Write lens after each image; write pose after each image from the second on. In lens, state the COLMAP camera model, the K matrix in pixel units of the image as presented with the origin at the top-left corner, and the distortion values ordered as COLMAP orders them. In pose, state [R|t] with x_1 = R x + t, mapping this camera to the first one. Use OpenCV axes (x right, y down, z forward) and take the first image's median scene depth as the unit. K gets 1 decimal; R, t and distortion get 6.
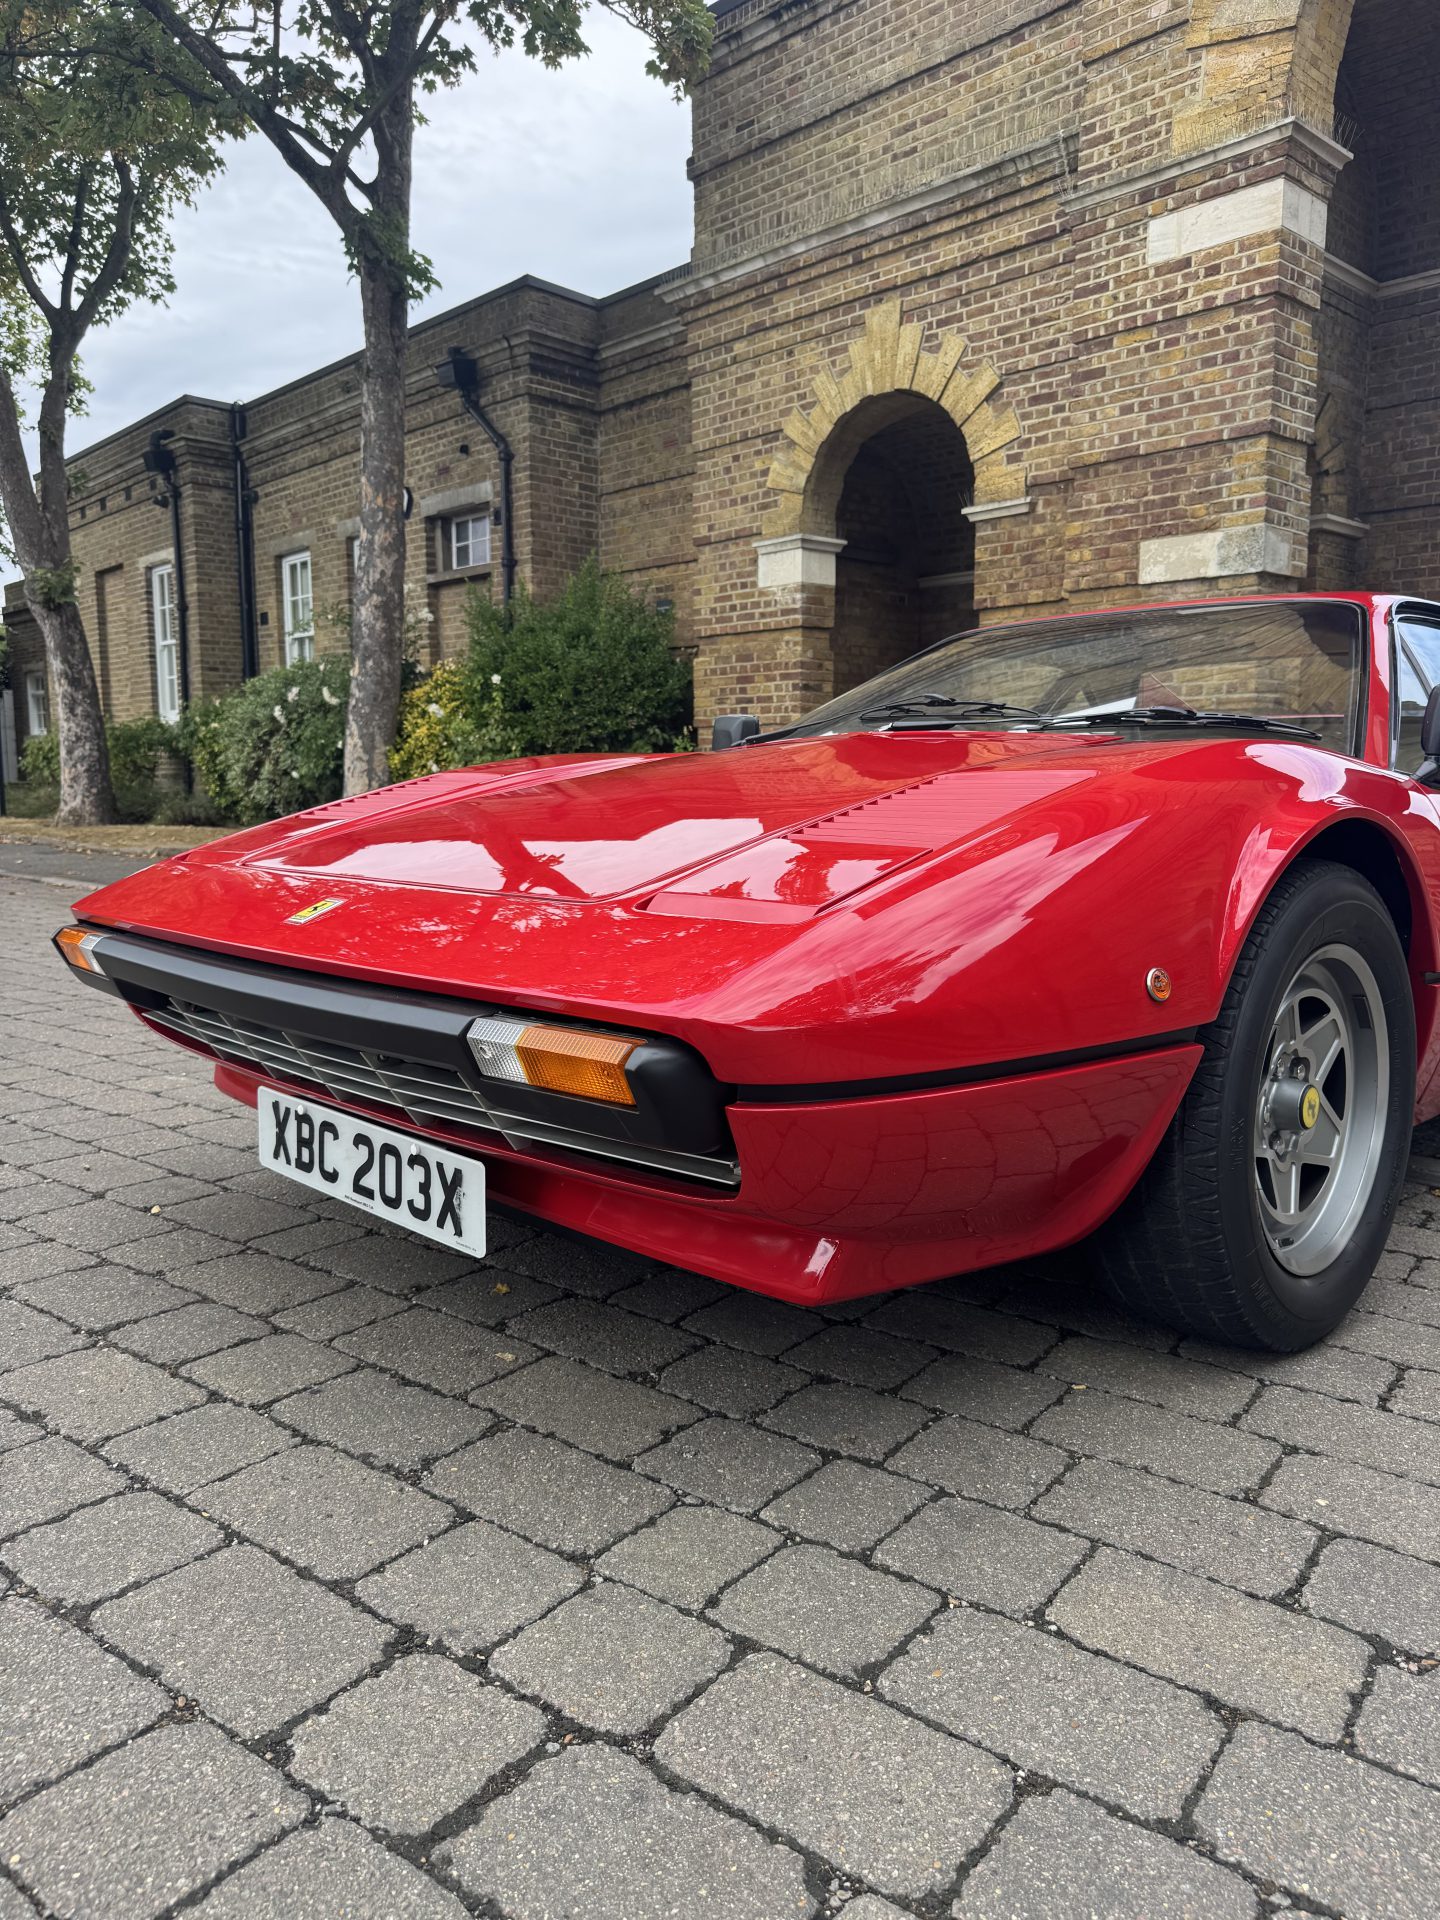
lens RADIAL K [[1384.1, 0, 722.5], [0, 1384.1, 950.6], [0, 0, 1]] dist [0.026435, -0.032833]
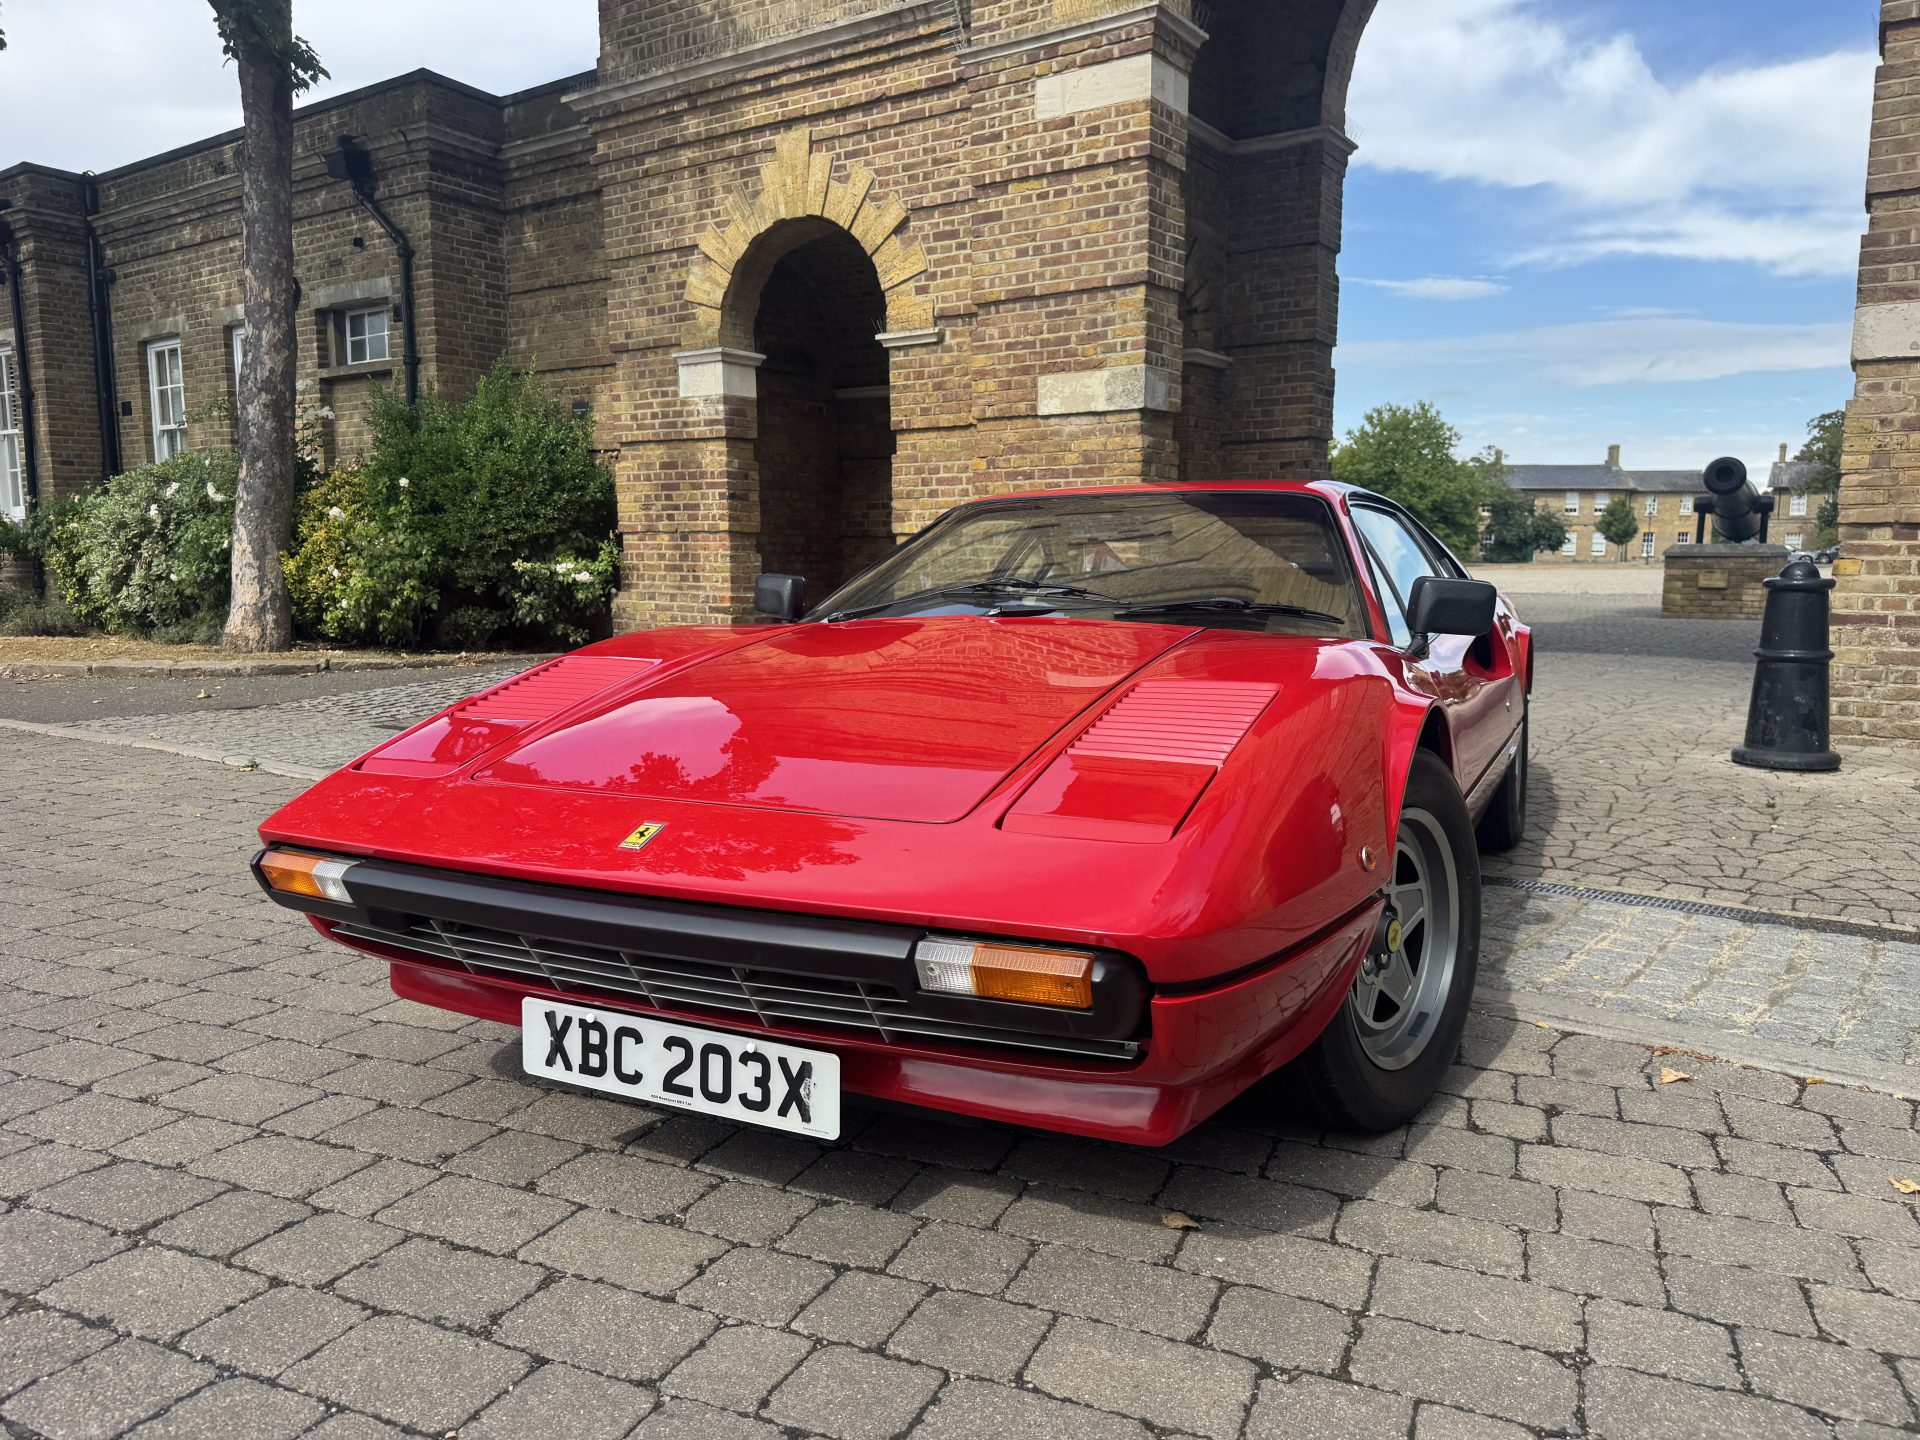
lens RADIAL K [[1371.5, 0, 954.4], [0, 1371.5, 729.1], [0, 0, 1]] dist [0.029583, -0.025248]
pose [[0.974079, -0.032962, 0.223795, -0.013176], [0.033502, 0.999438, 0.001385, -0.017318], [-0.223715, 0.006149, 0.974635, -0.032383]]
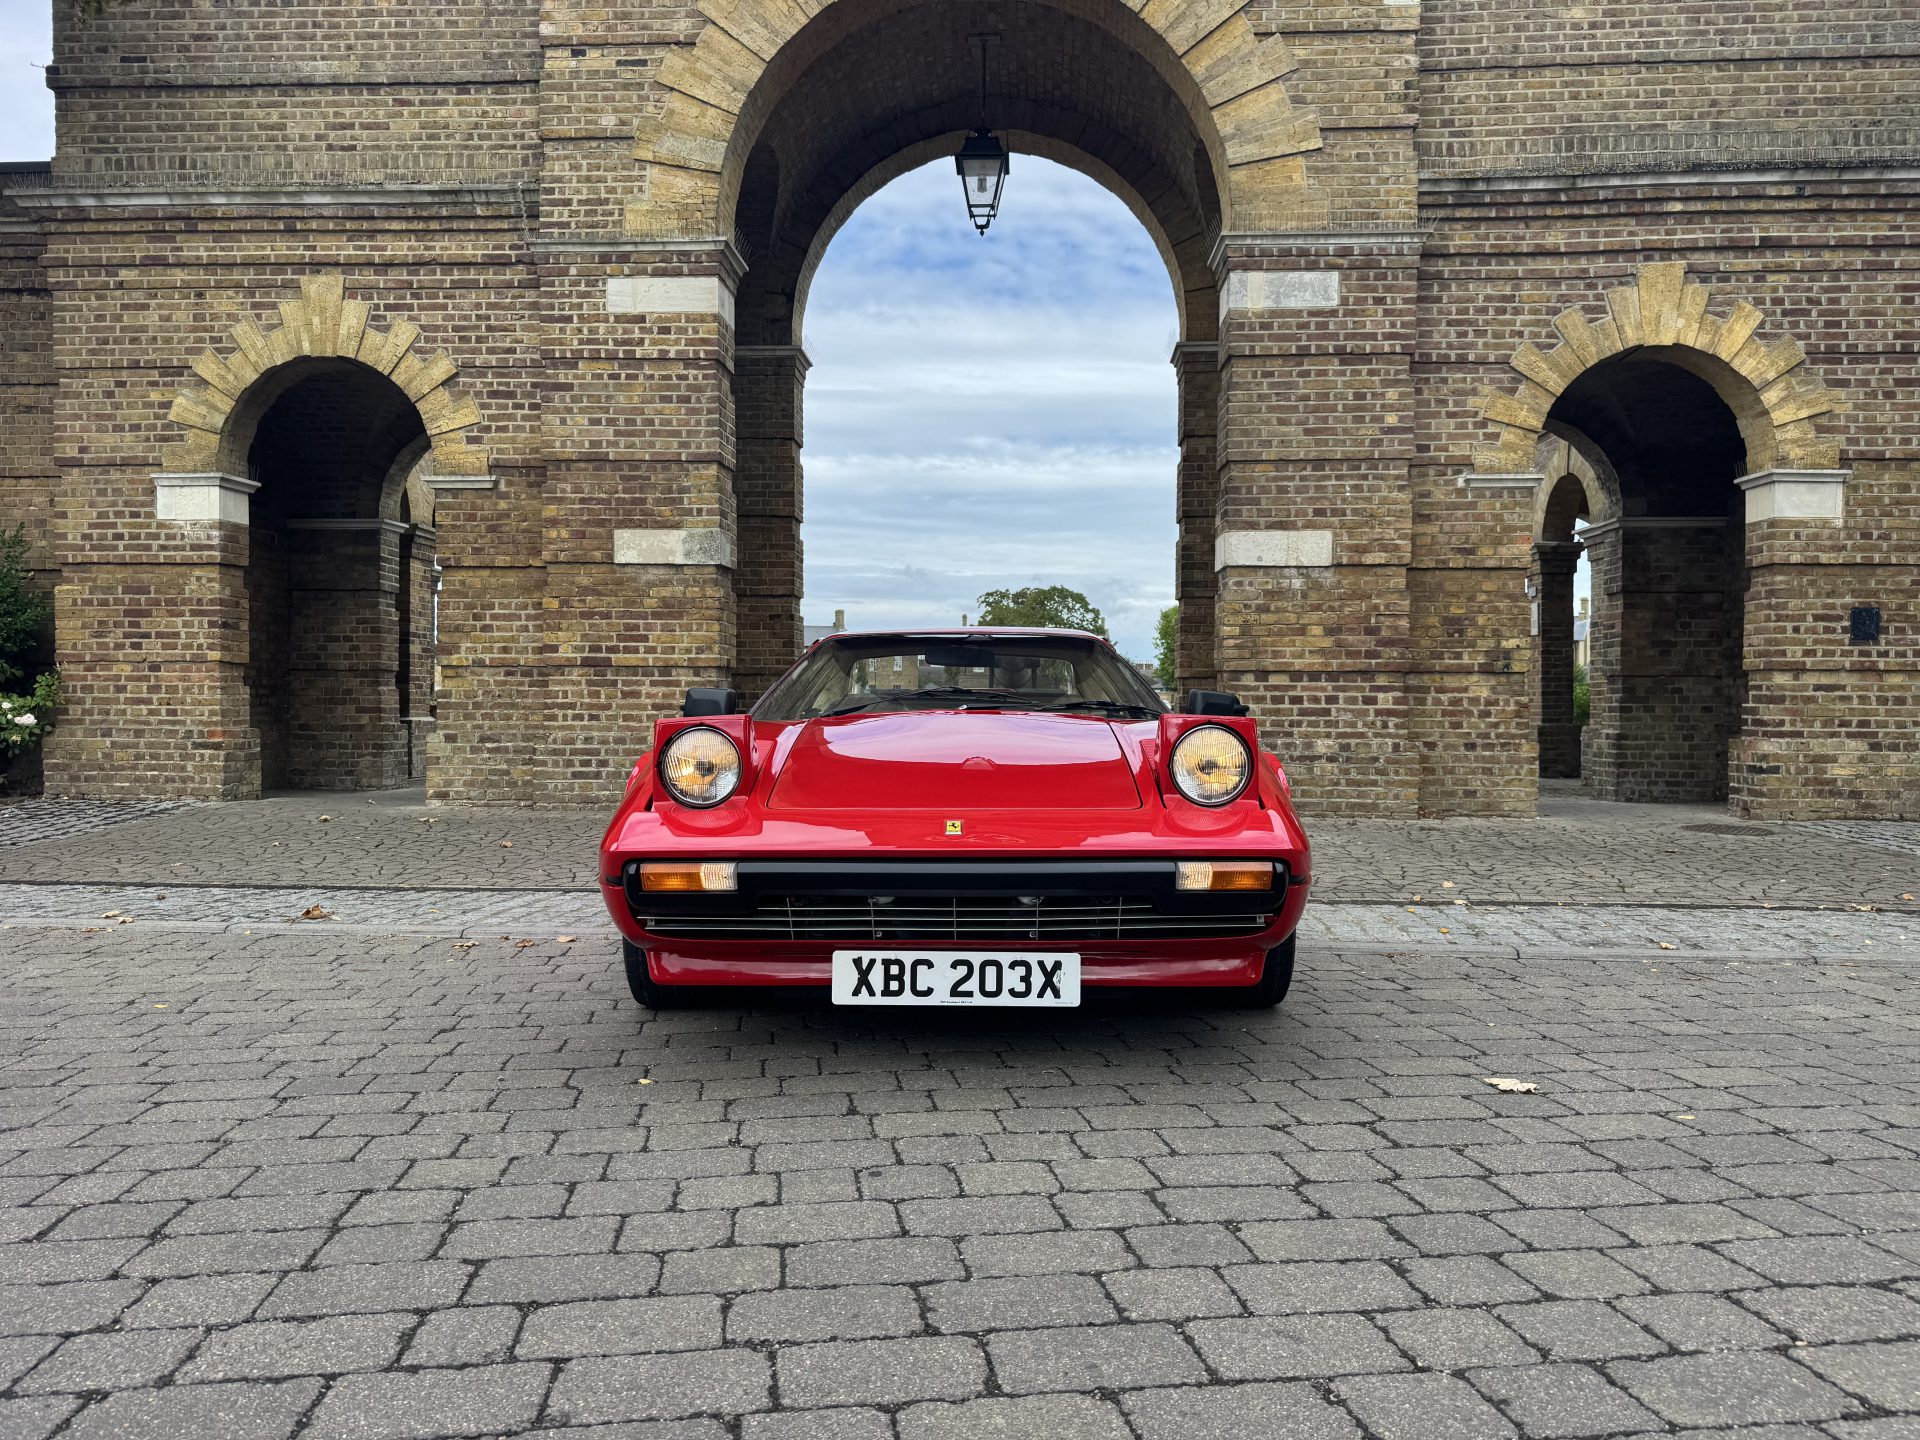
lens RADIAL K [[1357.8, 0, 977.3], [0, 1357.8, 717.1], [0, 0, 1]] dist [0.035117, -0.045809]
pose [[0.705596, -0.009014, 0.708557, -0.295243], [0.090585, 0.992863, -0.077575, -0.006215], [-0.702801, 0.118922, 0.701376, -0.042906]]
